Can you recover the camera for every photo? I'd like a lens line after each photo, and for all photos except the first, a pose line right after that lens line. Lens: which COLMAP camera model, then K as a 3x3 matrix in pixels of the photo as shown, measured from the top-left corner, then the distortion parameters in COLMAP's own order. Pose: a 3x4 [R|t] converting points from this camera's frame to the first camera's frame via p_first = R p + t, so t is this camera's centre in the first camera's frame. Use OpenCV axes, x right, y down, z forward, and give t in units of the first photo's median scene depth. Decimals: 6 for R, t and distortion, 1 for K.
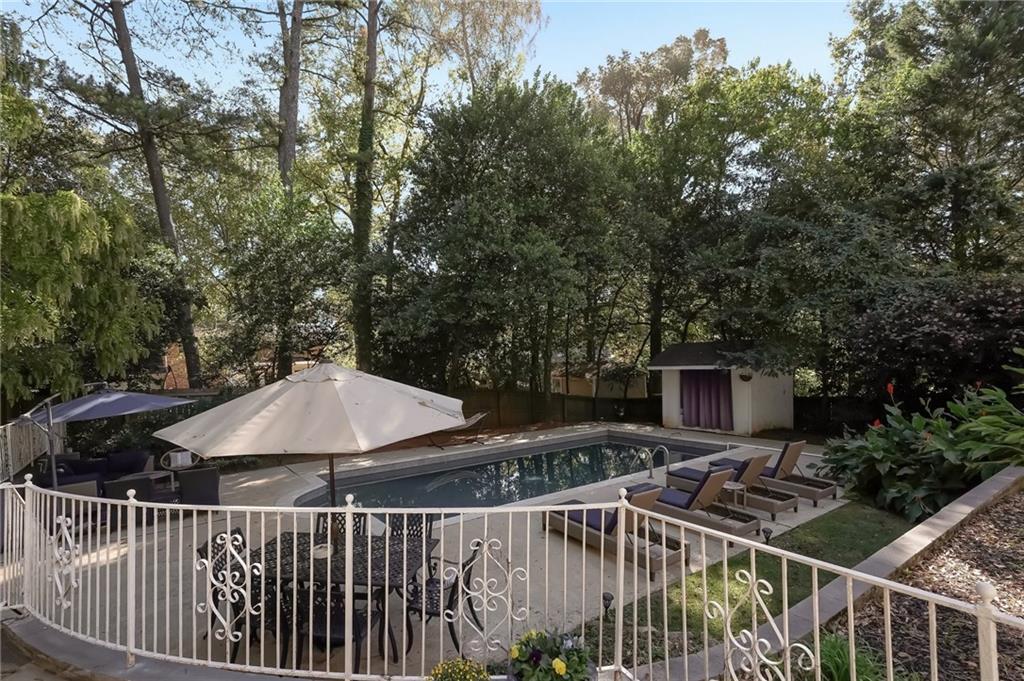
lens RADIAL K [[457.4, 0, 472.0], [0, 457.4, 363.9], [0, 0, 1]] dist [-0.012140, 0.007041]
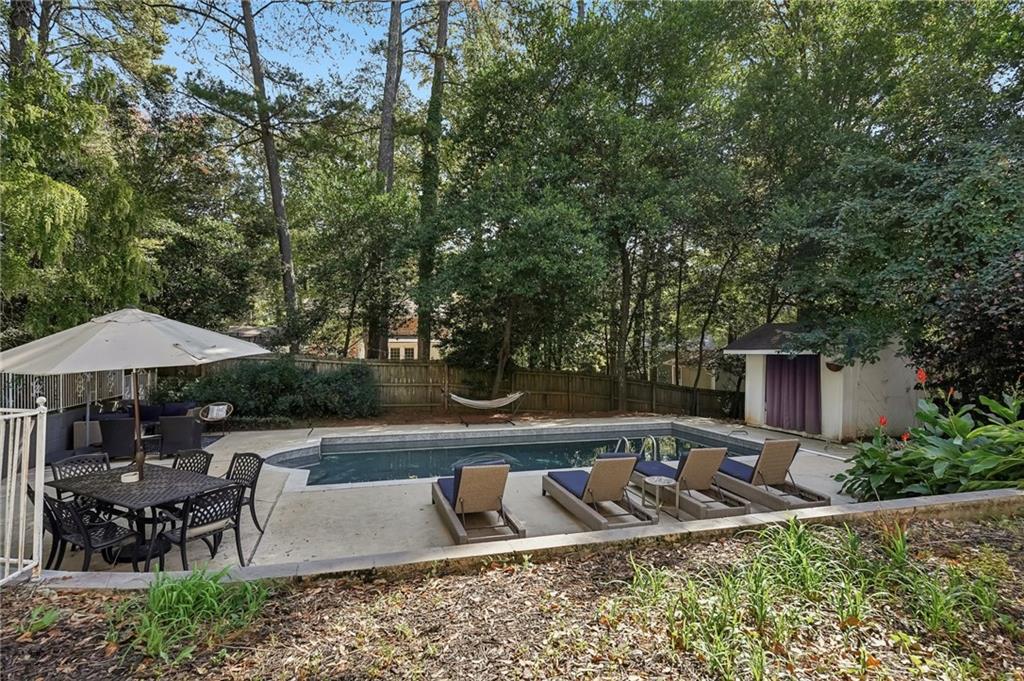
lens RADIAL K [[502.3, 0, 516.3], [0, 502.3, 335.3], [0, 0, 1]] dist [0.005997, 0.000791]
pose [[0.956526, 0.028734, -0.290229, 0.298549], [-0.038249, 0.998899, -0.027162, 0.019154], [0.289129, 0.037082, 0.956572, 0.018549]]
